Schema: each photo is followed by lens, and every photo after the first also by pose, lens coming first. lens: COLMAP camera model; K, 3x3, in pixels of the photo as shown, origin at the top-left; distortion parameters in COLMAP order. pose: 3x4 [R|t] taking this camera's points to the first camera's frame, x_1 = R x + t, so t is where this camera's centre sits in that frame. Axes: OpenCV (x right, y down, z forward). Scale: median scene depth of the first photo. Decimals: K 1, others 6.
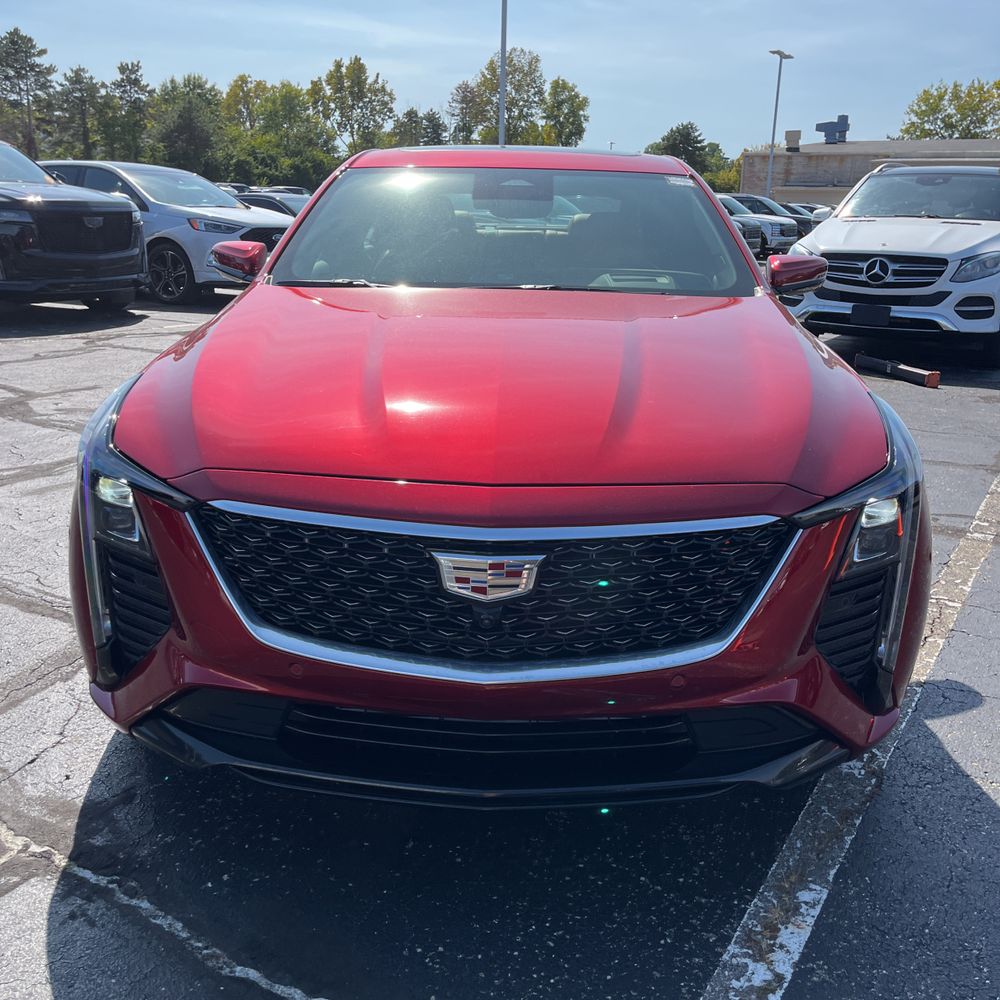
lens RADIAL K [[1018.7, 0, 494.2], [0, 1018.7, 498.1], [0, 0, 1]] dist [0.030044, 0.000000]
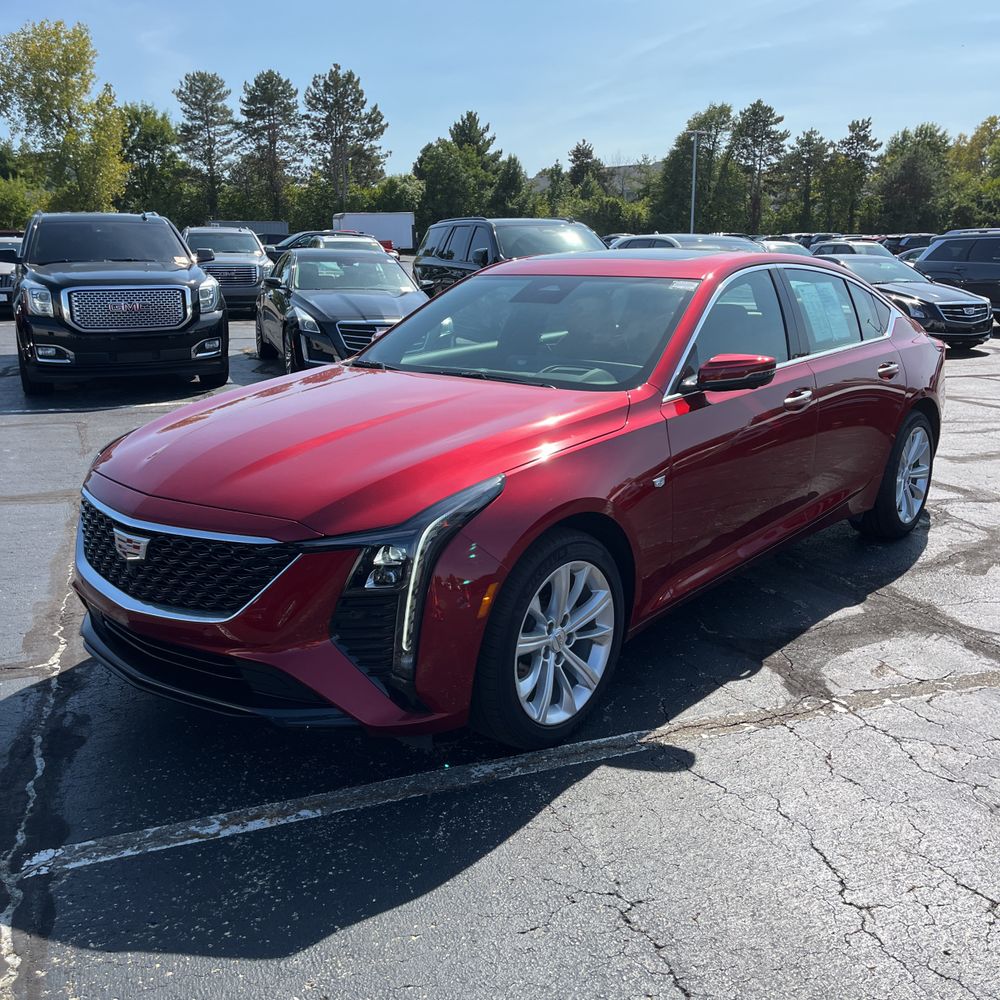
lens RADIAL K [[1018.7, 0, 504.2], [0, 1018.7, 502.0], [0, 0, 1]] dist [0.030044, 0.000000]
pose [[0.783362, 0.127477, -0.608353, 0.233761], [-0.151708, 0.988355, 0.011754, -0.017418], [0.602767, 0.083085, 0.793580, -0.000140]]
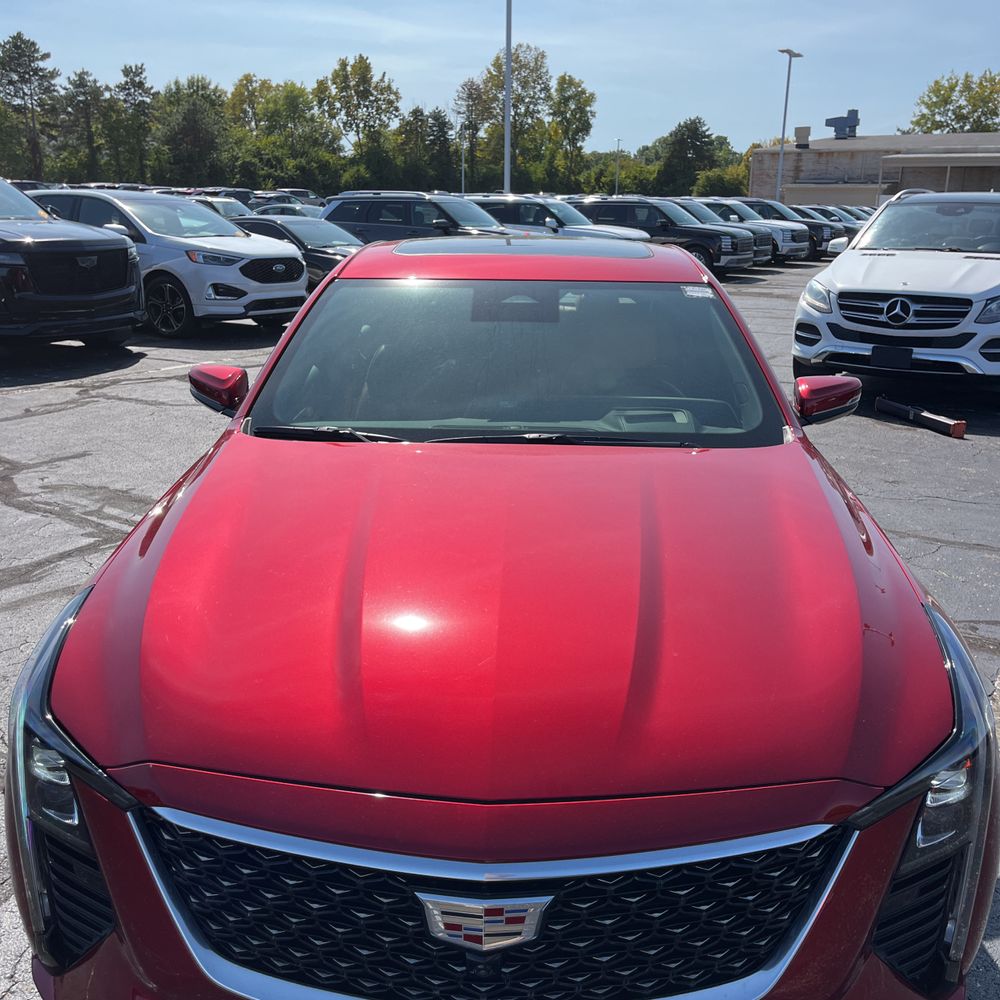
lens RADIAL K [[1018.7, 0, 496.5], [0, 1018.7, 500.7], [0, 0, 1]] dist [0.030044, 0.000000]
pose [[0.999924, -0.009589, -0.007762, 0.002128], [0.009655, 0.999918, 0.008396, -0.041467], [0.007681, -0.008471, 0.999935, 0.025694]]
